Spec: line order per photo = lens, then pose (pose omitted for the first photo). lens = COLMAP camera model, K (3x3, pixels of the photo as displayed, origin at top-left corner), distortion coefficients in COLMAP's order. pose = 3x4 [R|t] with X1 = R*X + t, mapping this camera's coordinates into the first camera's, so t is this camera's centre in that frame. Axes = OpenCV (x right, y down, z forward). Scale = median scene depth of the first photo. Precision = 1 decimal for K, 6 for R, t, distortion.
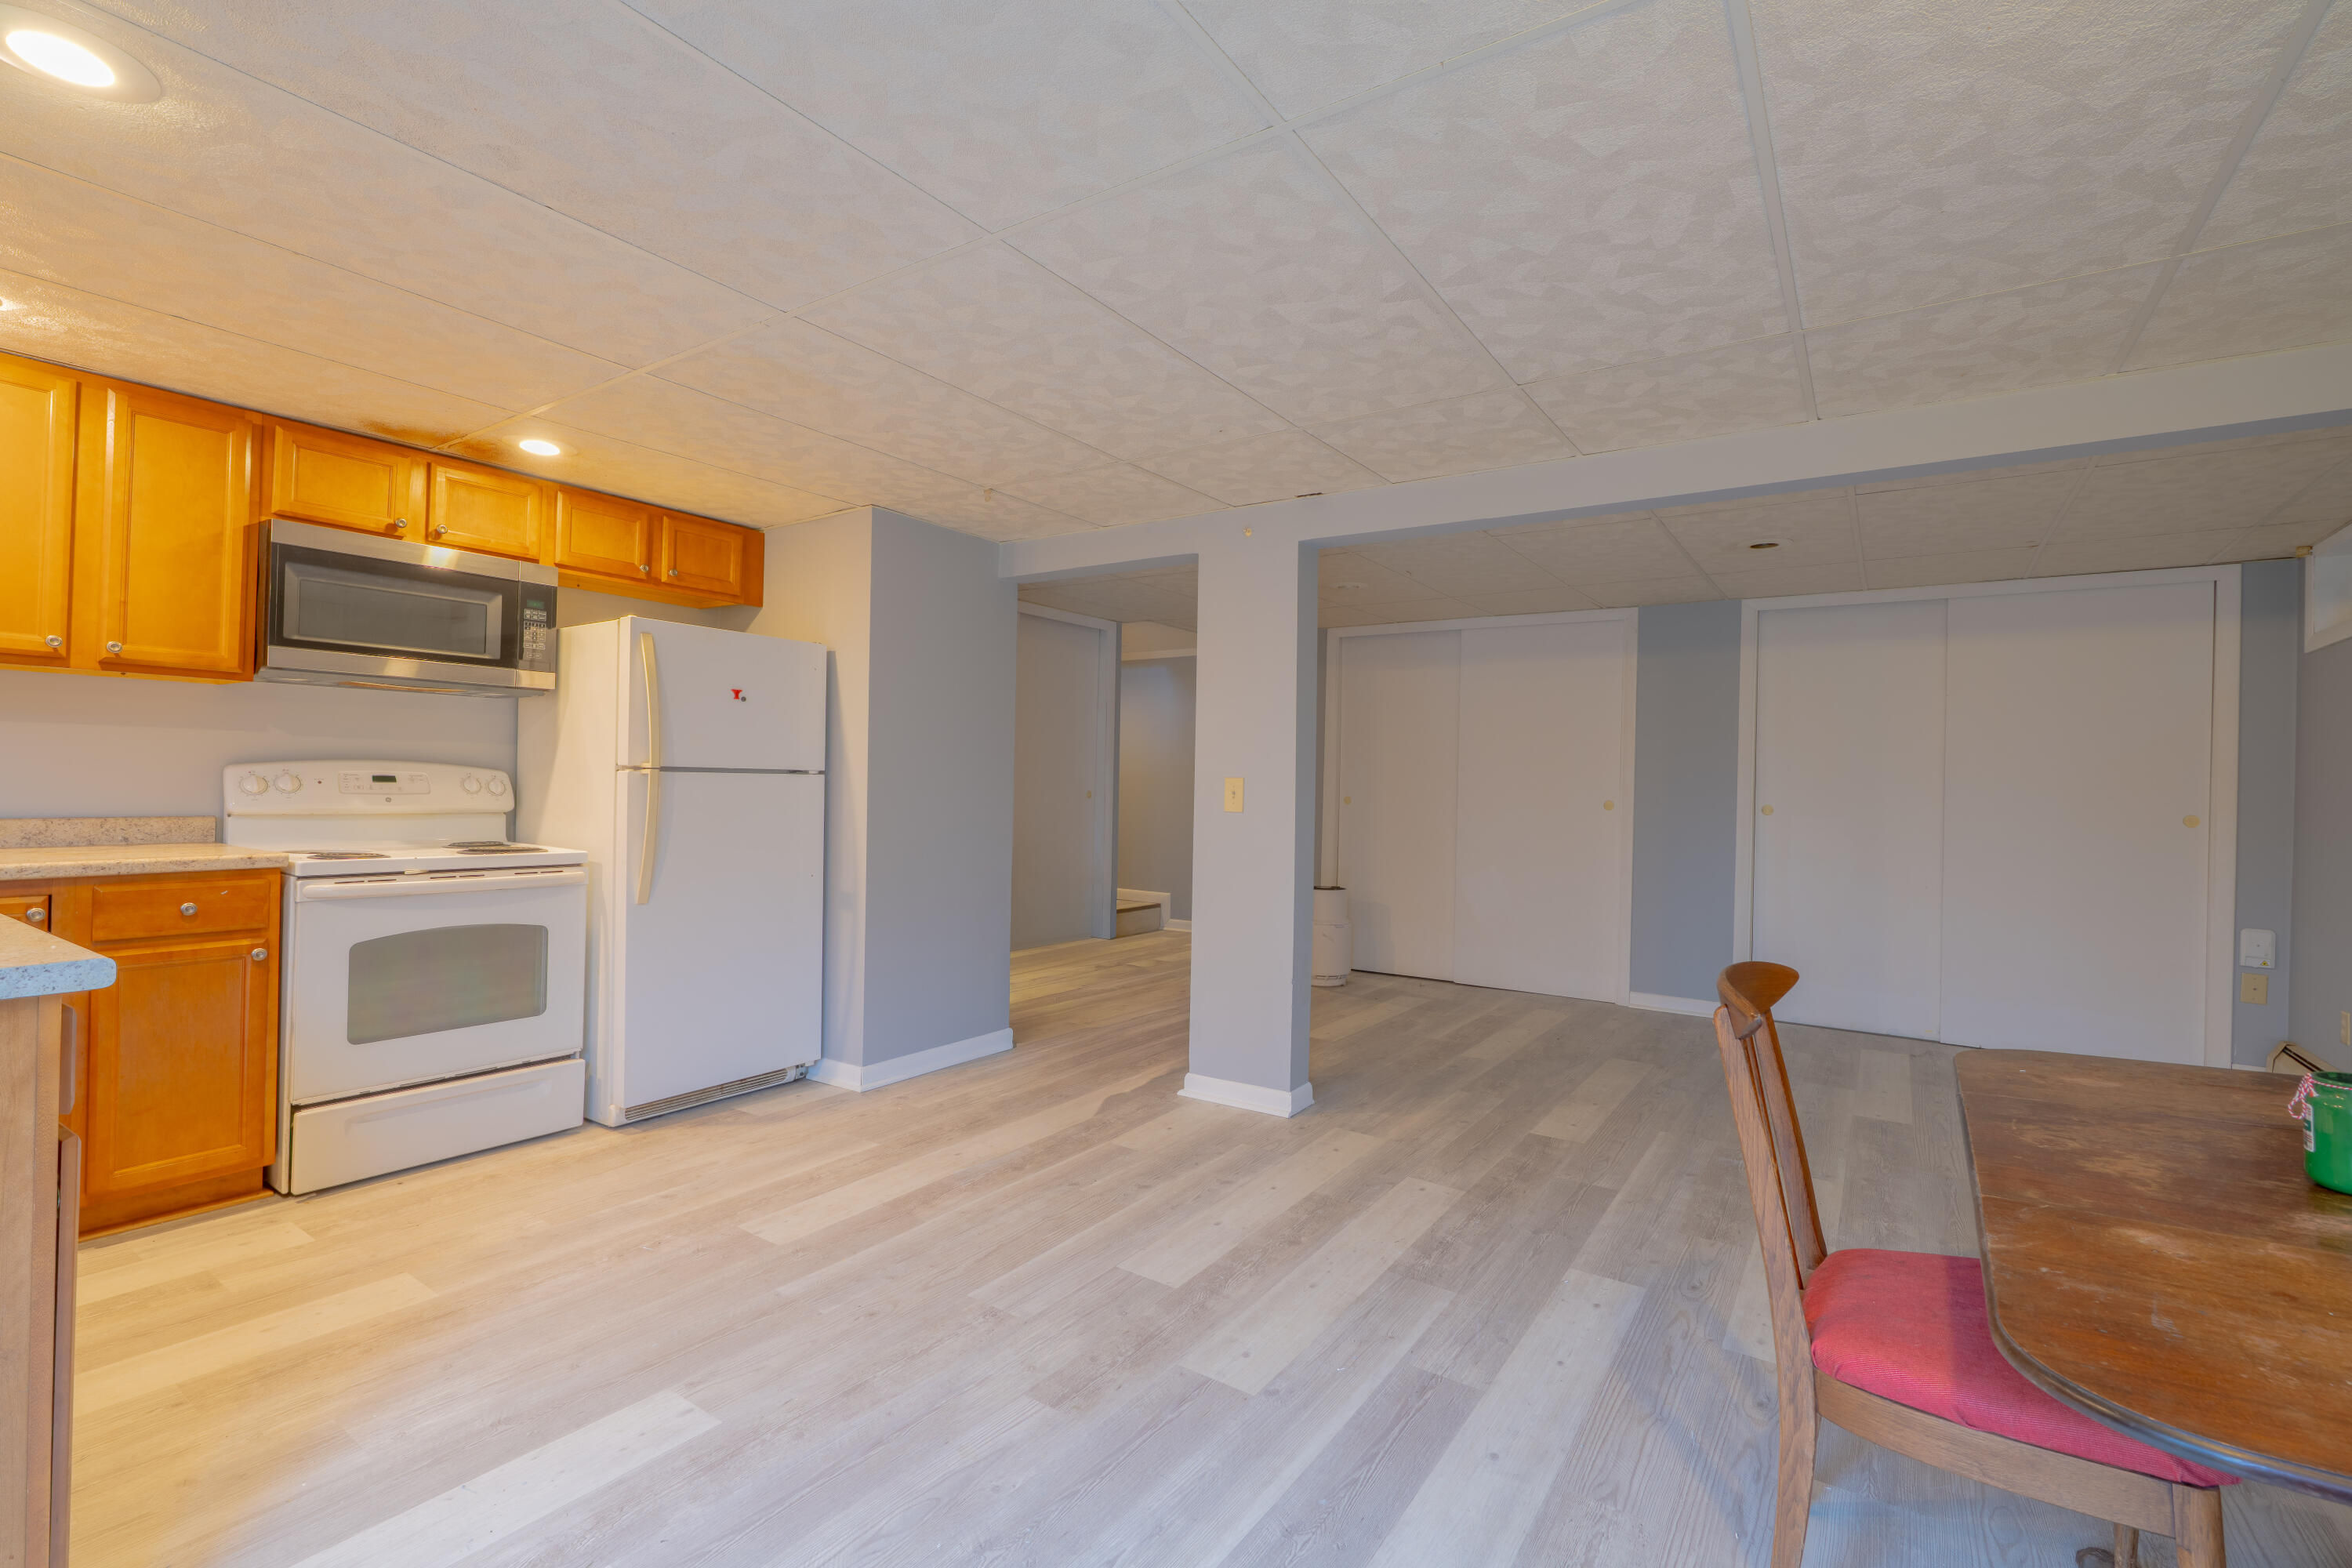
lens RADIAL K [[1052.3, 0, 1185.5], [0, 1052.3, 776.1], [0, 0, 1]] dist [-0.004690, 0.002232]
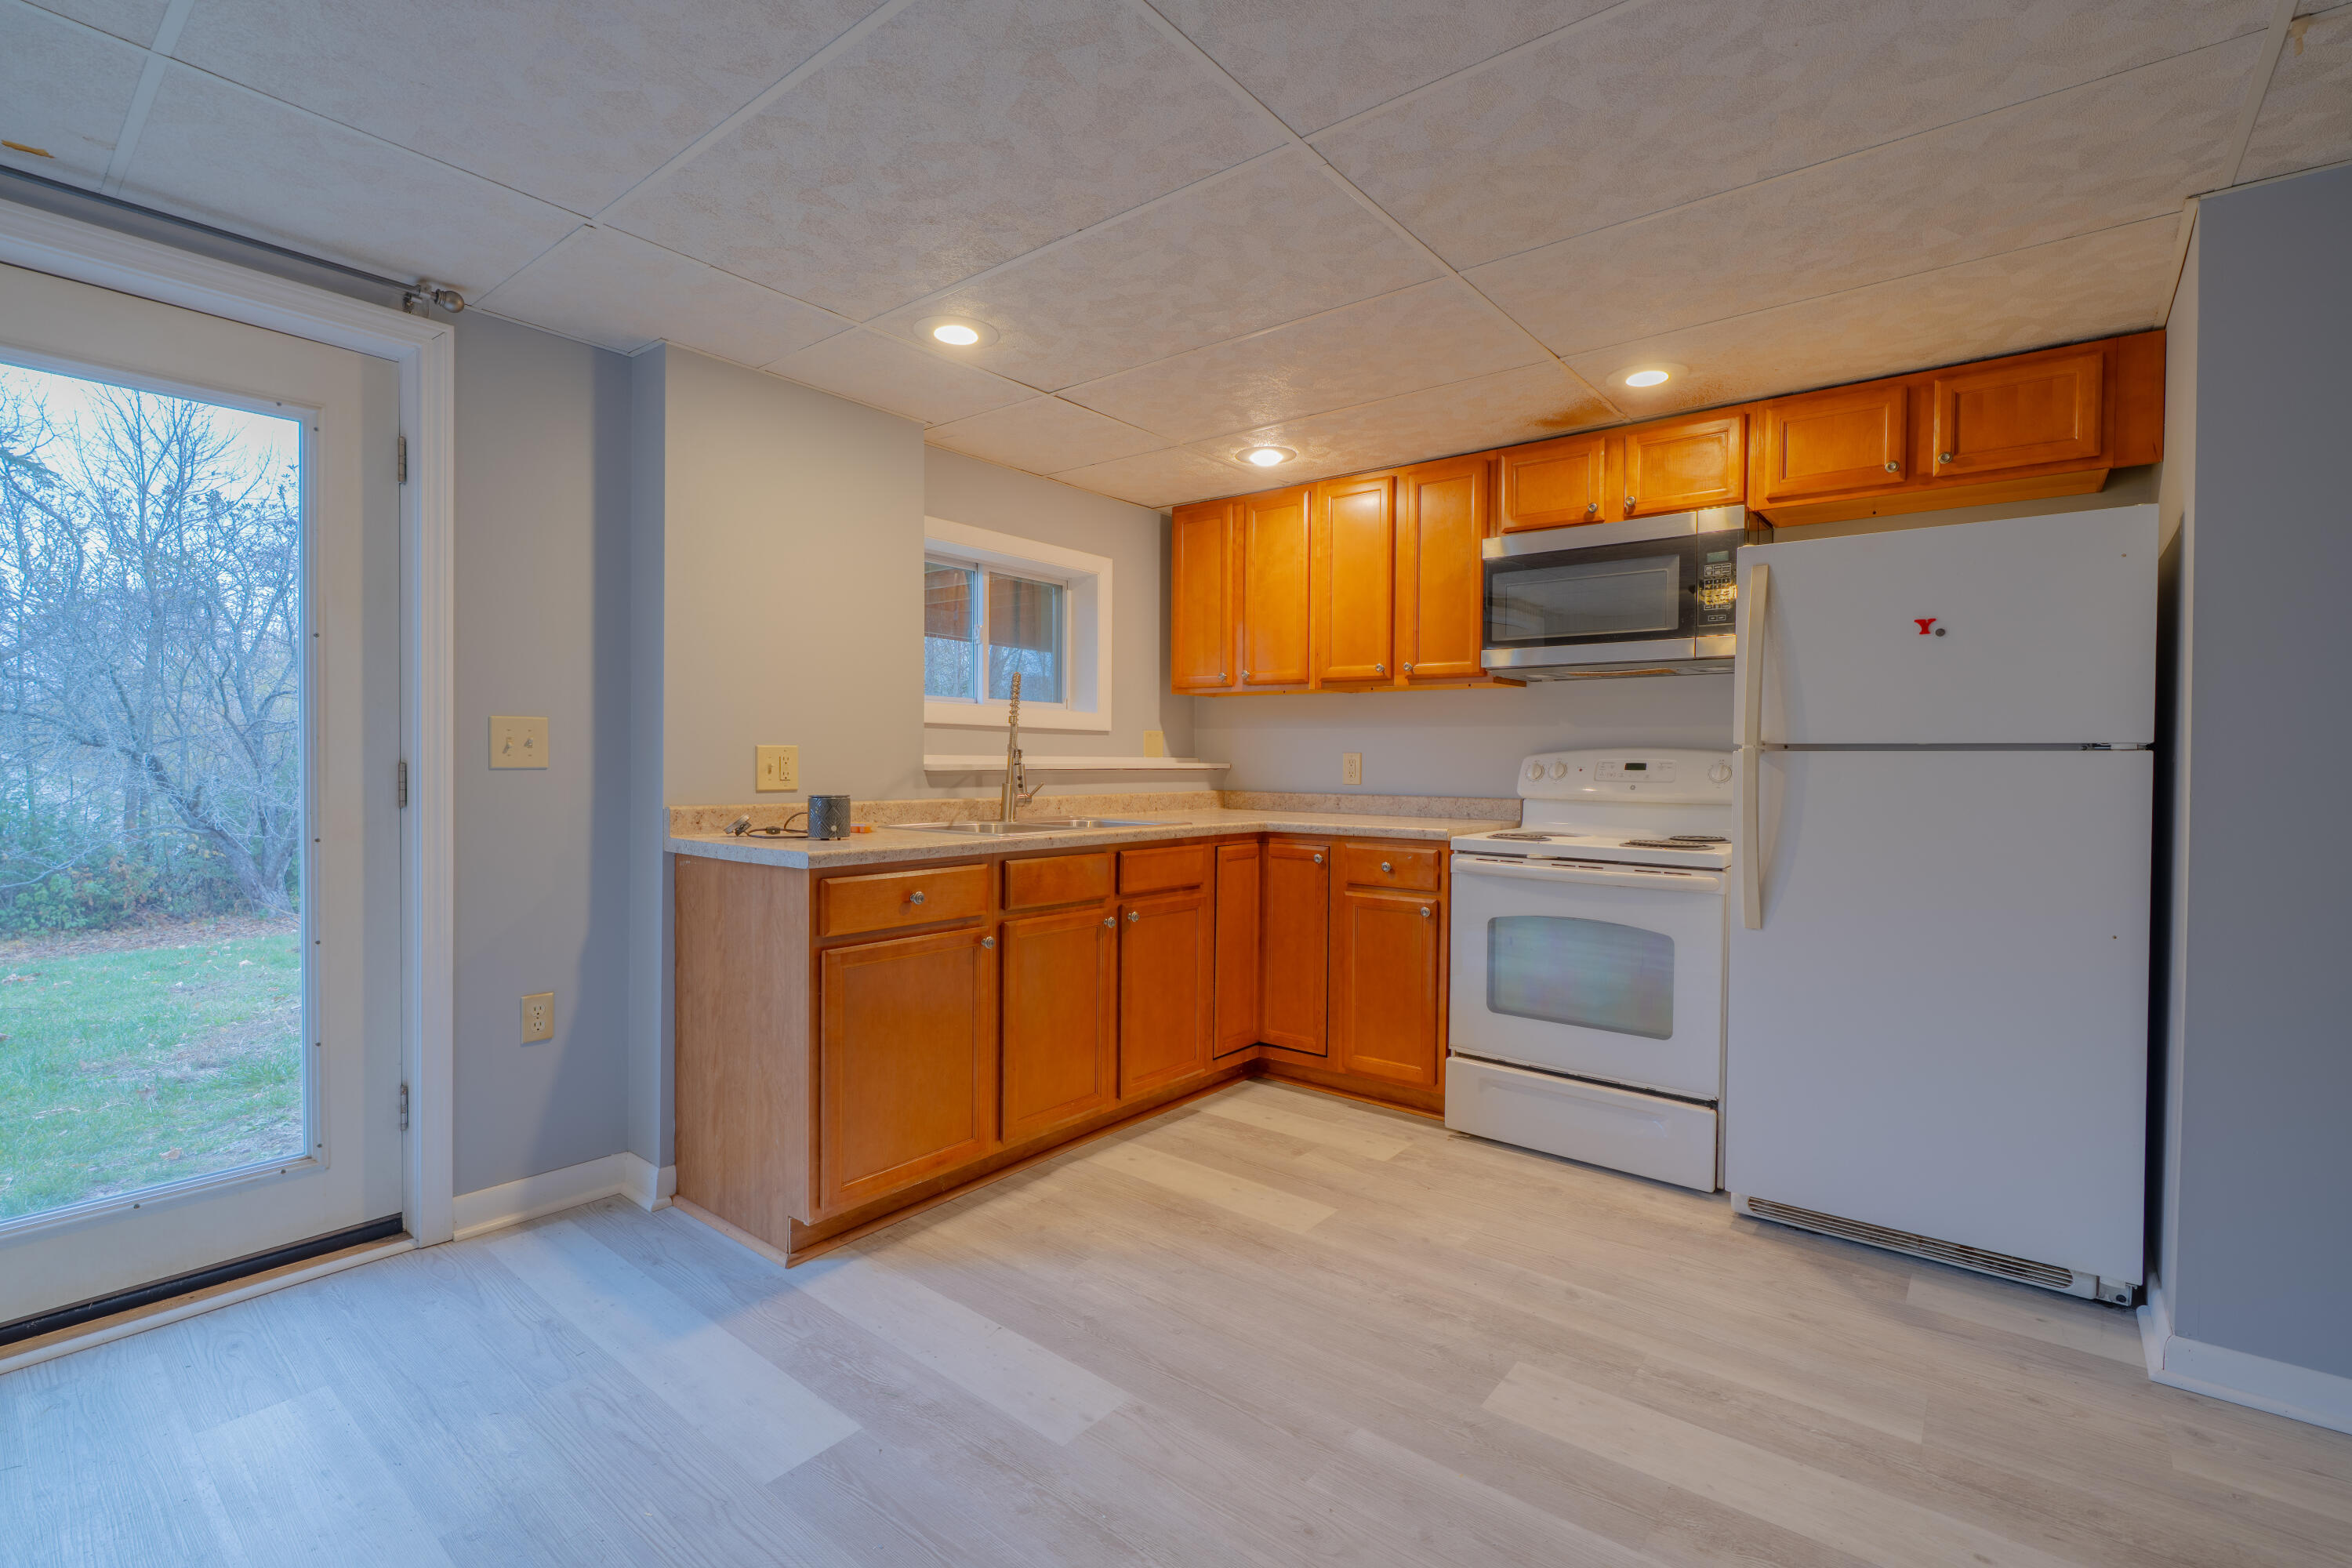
lens RADIAL K [[1052.3, 0, 1177.2], [0, 1052.3, 779.9], [0, 0, 1]] dist [-0.004690, 0.002232]
pose [[-0.081828, -0.001903, -0.996645, 0.298672], [-0.003781, 0.999992, -0.001599, 0.020902], [0.996639, 0.003637, -0.081834, 0.747723]]
